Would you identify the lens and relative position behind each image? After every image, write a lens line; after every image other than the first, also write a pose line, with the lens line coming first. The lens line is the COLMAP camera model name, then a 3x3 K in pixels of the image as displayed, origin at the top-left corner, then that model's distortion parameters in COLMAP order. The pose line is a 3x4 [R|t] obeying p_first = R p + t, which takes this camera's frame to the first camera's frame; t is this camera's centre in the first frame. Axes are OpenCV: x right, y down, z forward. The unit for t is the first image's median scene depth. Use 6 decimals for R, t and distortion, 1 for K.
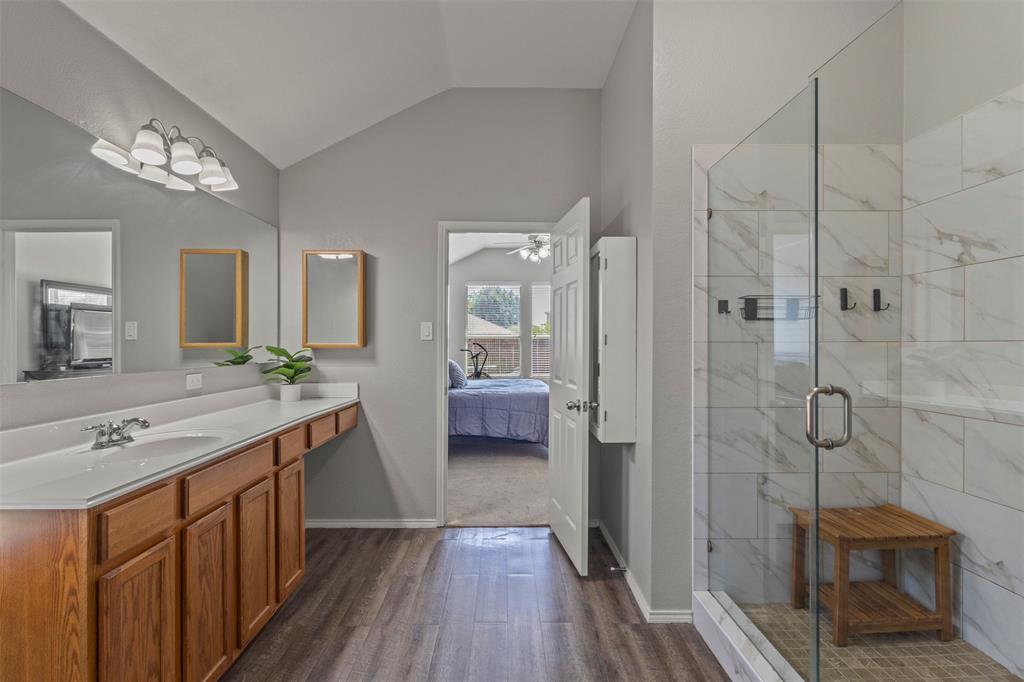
lens RADIAL K [[470.2, 0, 515.1], [0, 470.2, 343.7], [0, 0, 1]] dist [-0.001063, 0.000227]
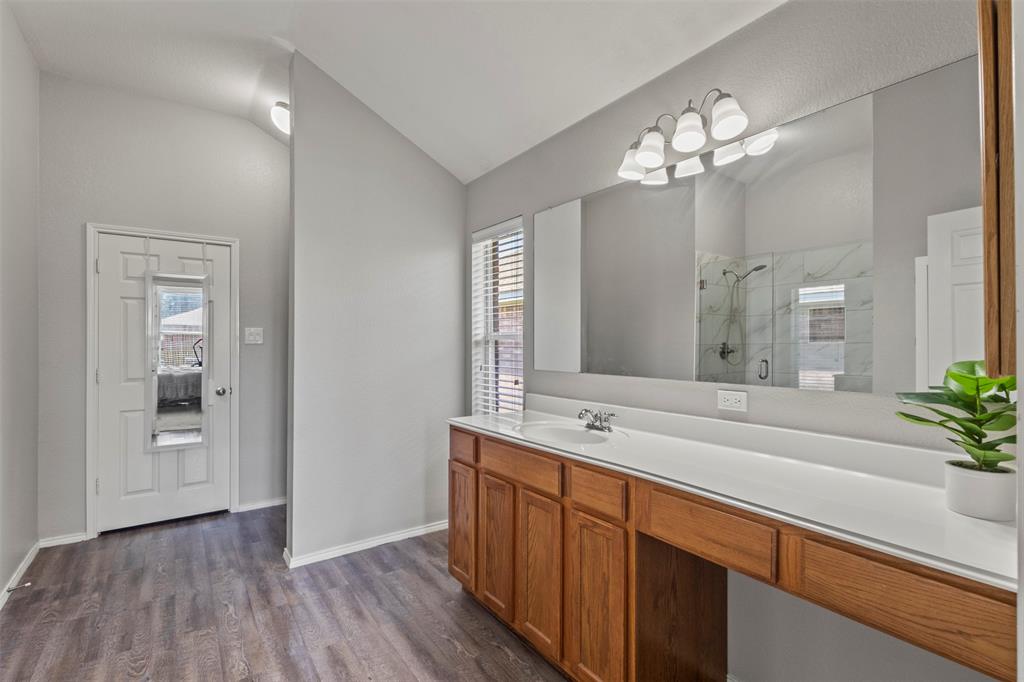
lens RADIAL K [[470.2, 0, 513.3], [0, 470.2, 340.4], [0, 0, 1]] dist [-0.001063, 0.000227]
pose [[-0.824771, -0.002127, -0.565463, 0.055837], [0.001275, 0.999983, -0.005621, -0.020123], [0.565466, -0.005357, -0.824754, 1.970579]]
